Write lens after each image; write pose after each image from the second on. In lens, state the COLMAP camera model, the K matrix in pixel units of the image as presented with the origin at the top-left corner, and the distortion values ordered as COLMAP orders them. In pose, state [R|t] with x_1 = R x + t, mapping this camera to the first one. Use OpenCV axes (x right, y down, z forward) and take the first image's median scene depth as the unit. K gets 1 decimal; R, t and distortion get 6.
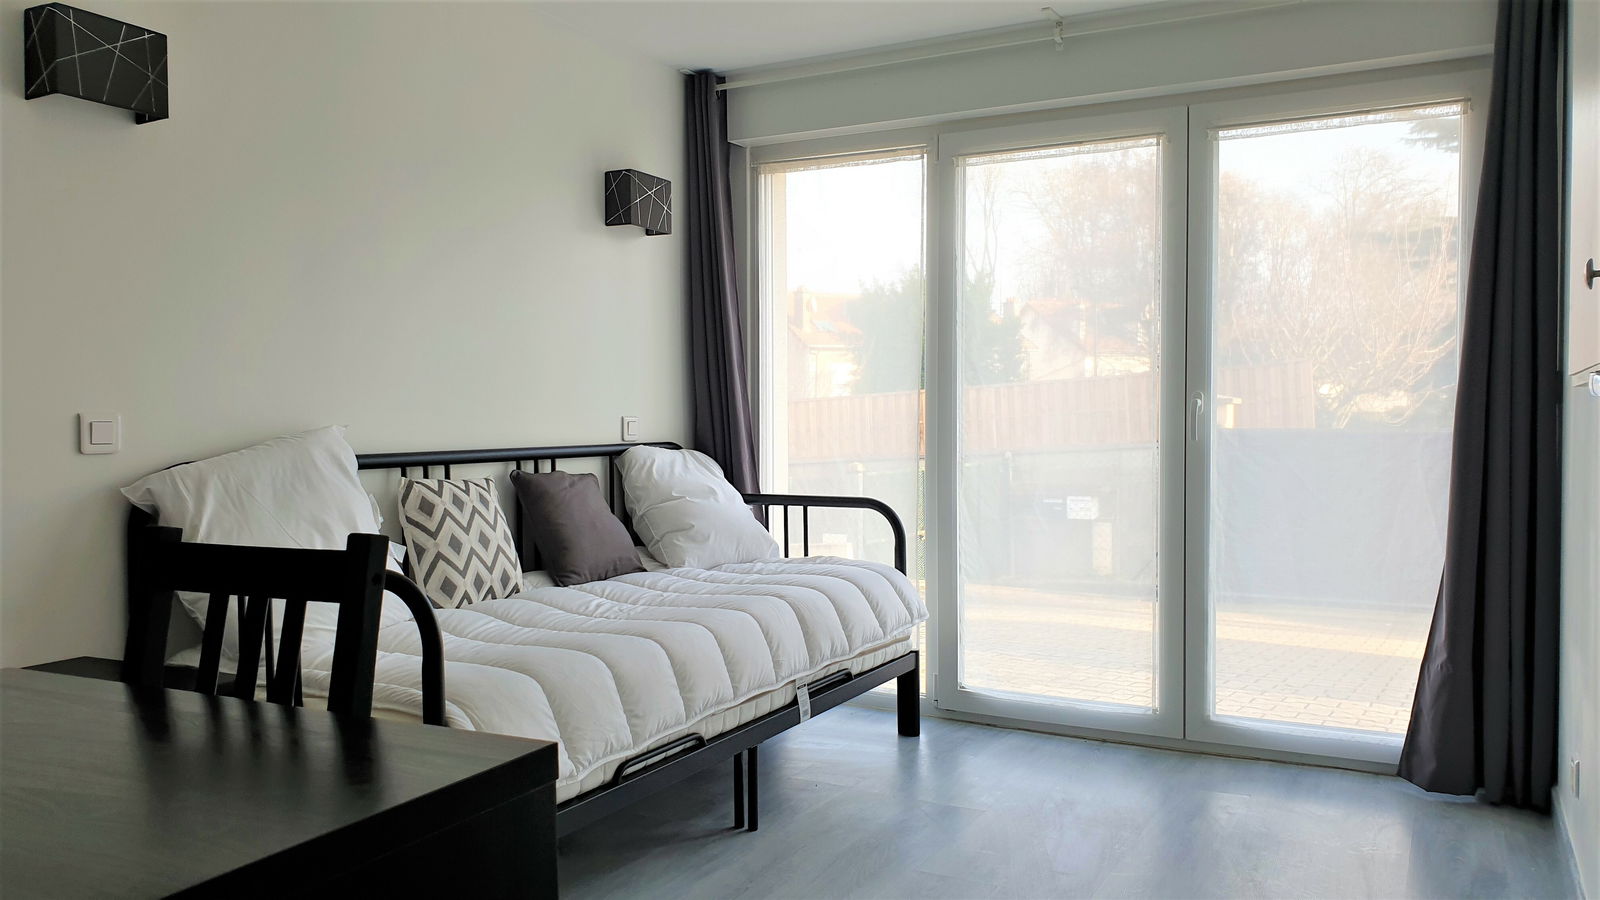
lens RADIAL K [[1248.9, 0, 786.6], [0, 1248.9, 439.9], [0, 0, 1]] dist [0.089714, -0.194174]
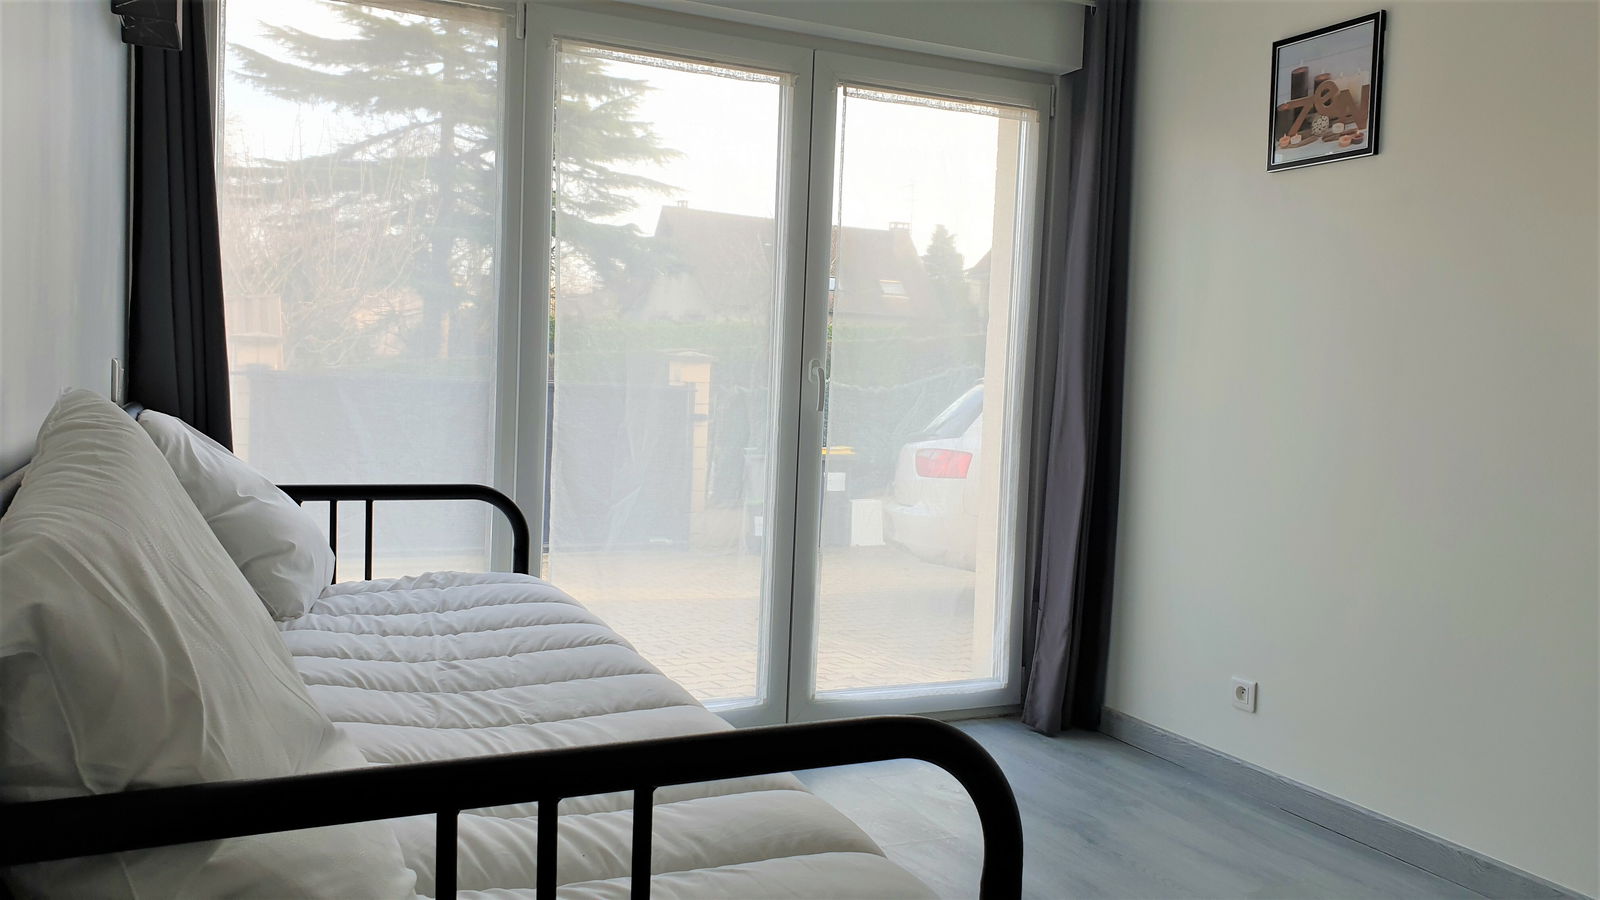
lens RADIAL K [[1248.9, 0, 786.6], [0, 1248.9, 439.9], [0, 0, 1]] dist [0.089714, -0.194174]
pose [[0.590302, -0.017955, 0.806983, -0.450713], [-0.024234, 0.998908, 0.039953, -0.014357], [-0.806819, -0.043141, 0.589222, 0.460227]]
